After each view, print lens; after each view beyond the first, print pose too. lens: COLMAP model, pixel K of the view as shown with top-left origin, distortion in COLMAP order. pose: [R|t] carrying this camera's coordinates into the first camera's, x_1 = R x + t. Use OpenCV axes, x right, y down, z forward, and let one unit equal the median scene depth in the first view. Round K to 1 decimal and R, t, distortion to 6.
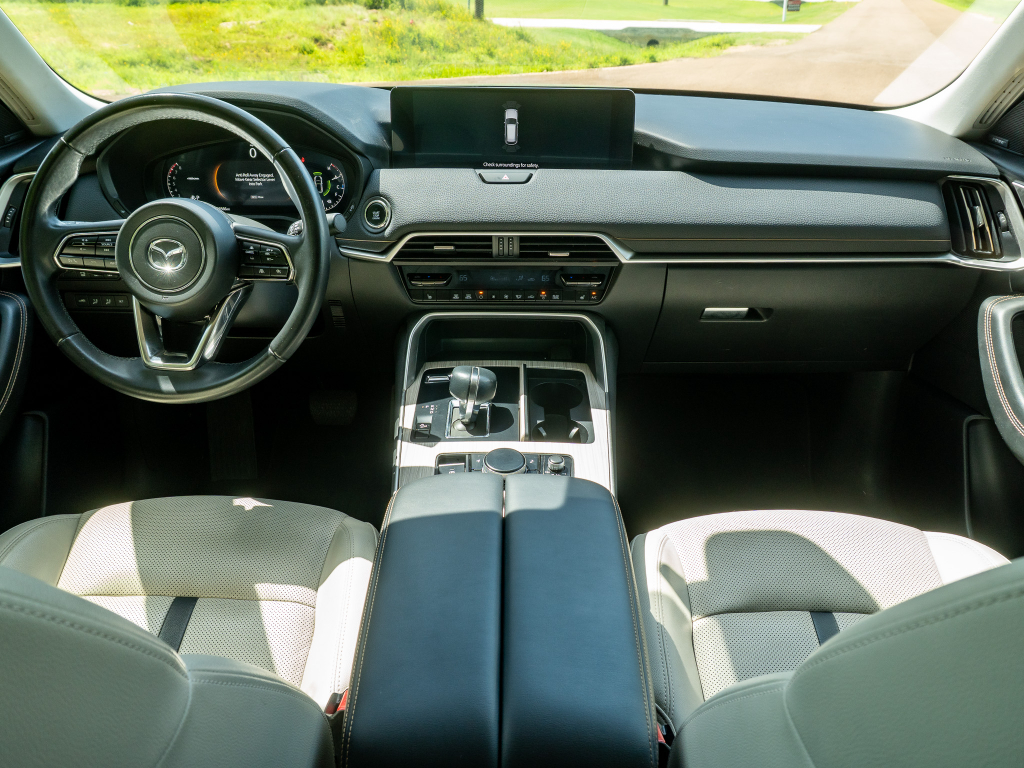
lens RADIAL K [[818.8, 0, 515.4], [0, 818.8, 379.7], [0, 0, 1]] dist [-0.014923, 0.012200]
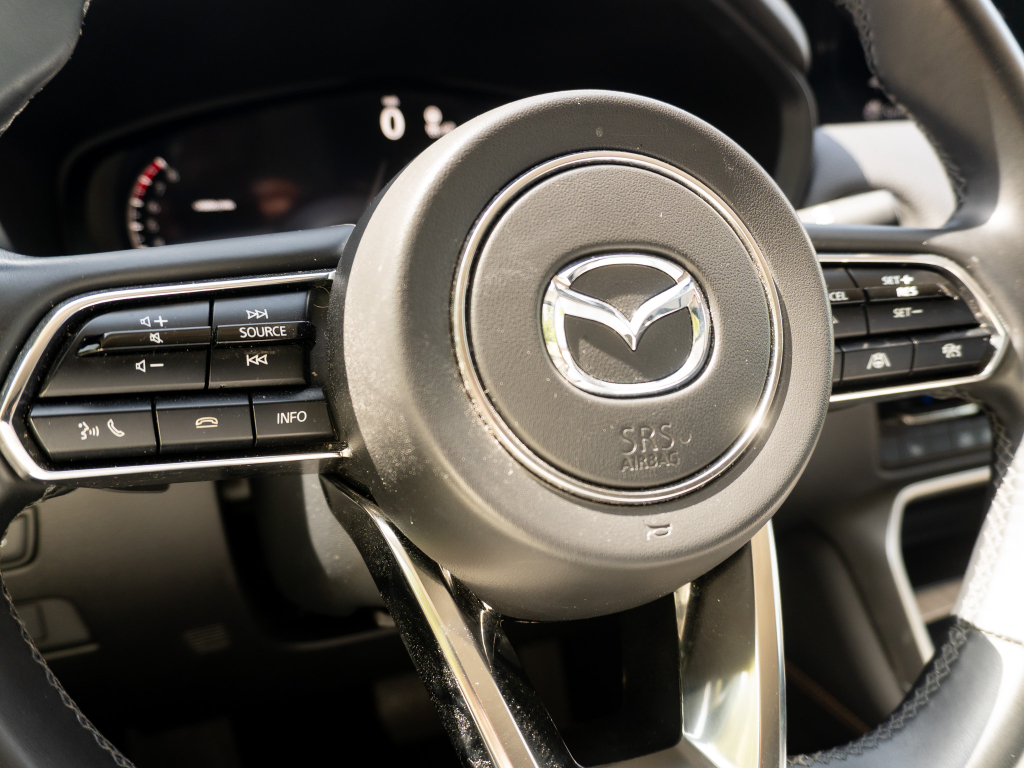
lens RADIAL K [[850.0, 0, 490.0], [0, 850.0, 385.2], [0, 0, 1]] dist [0.008048, 0.004733]
pose [[0.923867, -0.132832, 0.358923, -0.456900], [0.200682, 0.966702, -0.158792, -0.092016], [-0.325879, 0.218732, 0.919760, 0.678973]]
